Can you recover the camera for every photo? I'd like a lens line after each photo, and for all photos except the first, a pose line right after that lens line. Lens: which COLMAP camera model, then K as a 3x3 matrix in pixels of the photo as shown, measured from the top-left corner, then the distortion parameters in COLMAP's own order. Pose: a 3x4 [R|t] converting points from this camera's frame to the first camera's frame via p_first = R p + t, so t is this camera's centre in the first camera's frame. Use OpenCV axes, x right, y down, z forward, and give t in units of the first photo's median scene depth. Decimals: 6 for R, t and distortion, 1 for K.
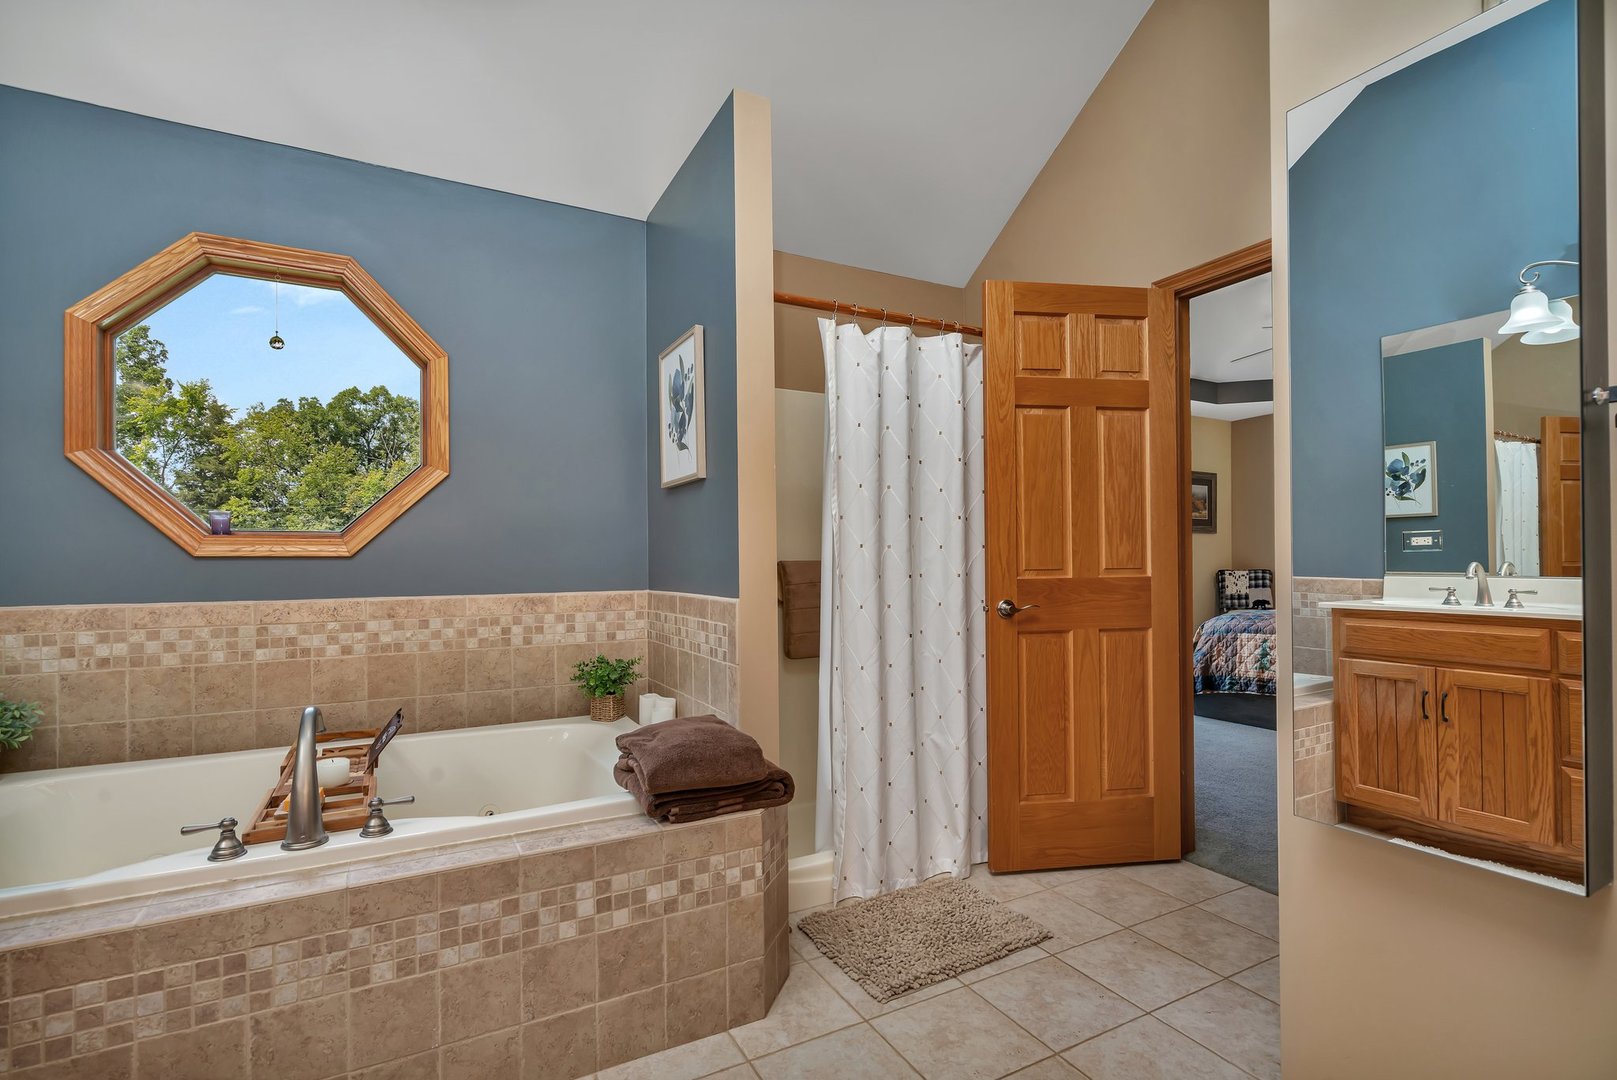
lens RADIAL K [[753.2, 0, 798.1], [0, 753.2, 562.8], [0, 0, 1]] dist [-0.002900, 0.000996]
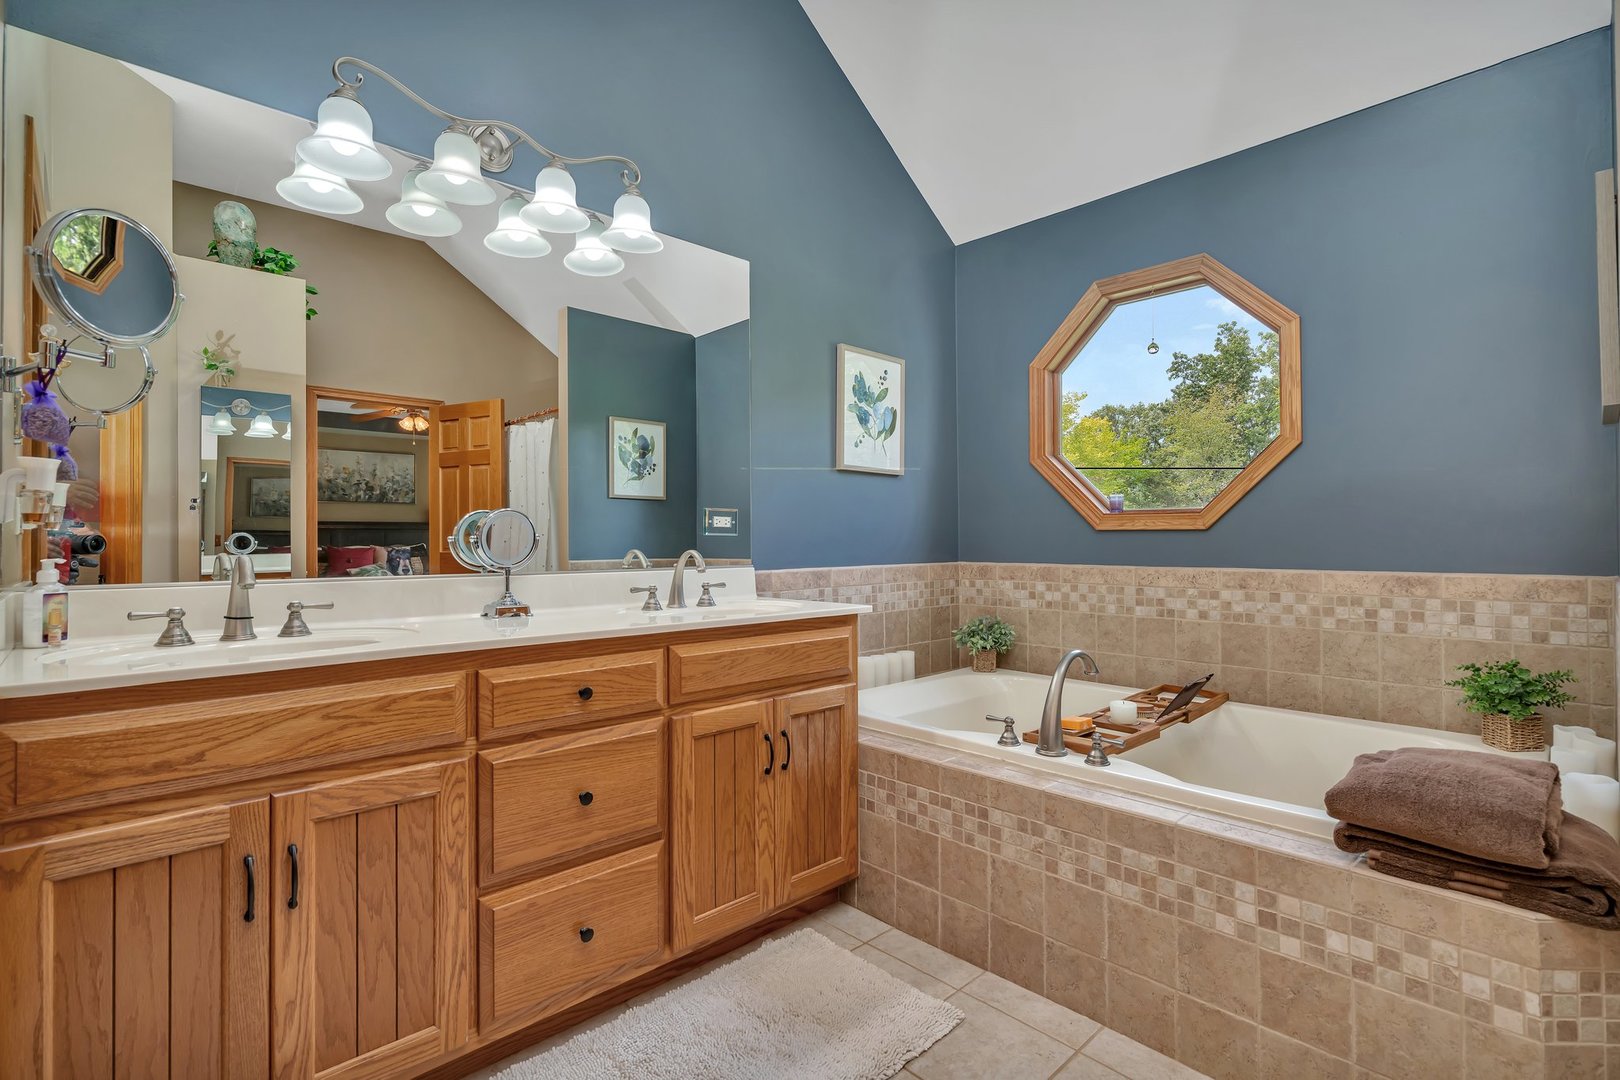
lens RADIAL K [[754.6, 0, 809.3], [0, 754.6, 536.1], [0, 0, 1]] dist [-0.002900, 0.000996]
pose [[0.264619, 0.003319, -0.964347, 0.412833], [0.000952, 0.999993, 0.003703, -0.004267], [0.964353, -0.001898, 0.264614, 0.216395]]
